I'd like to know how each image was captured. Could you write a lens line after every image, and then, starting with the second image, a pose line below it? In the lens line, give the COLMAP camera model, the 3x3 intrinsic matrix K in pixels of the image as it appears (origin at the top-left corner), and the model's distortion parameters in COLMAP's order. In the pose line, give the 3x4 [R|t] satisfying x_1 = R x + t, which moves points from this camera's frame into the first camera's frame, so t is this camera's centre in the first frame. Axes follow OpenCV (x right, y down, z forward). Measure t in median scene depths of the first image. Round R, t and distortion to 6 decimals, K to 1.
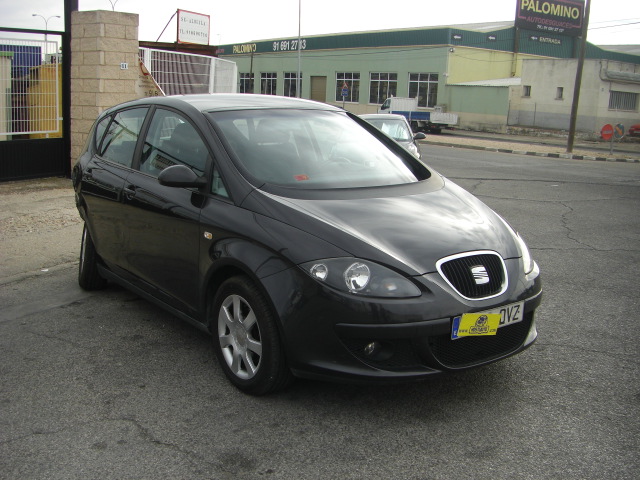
lens RADIAL K [[724.6, 0, 297.6], [0, 724.6, 269.8], [0, 0, 1]] dist [-0.176879, 0.091750]
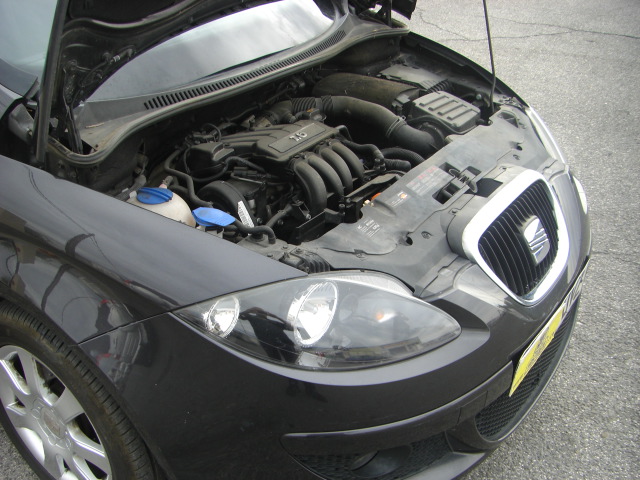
lens RADIAL K [[724.6, 0, 297.6], [0, 724.6, 269.8], [0, 0, 1]] dist [-0.176879, 0.091750]
pose [[0.947537, -0.183861, 0.261473, -0.031199], [0.089783, 0.938168, 0.334335, -0.150006], [-0.306777, -0.293320, 0.905457, 0.600178]]
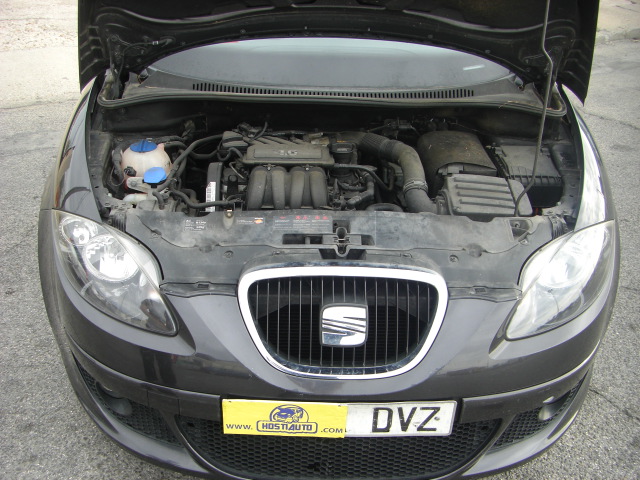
lens RADIAL K [[724.6, 0, 297.6], [0, 724.6, 269.8], [0, 0, 1]] dist [-0.176879, 0.091750]
pose [[0.816987, 0.300982, -0.491876, 0.443918], [-0.142213, 0.931797, 0.333962, -0.174394], [0.558845, -0.202891, 0.804069, 0.614799]]
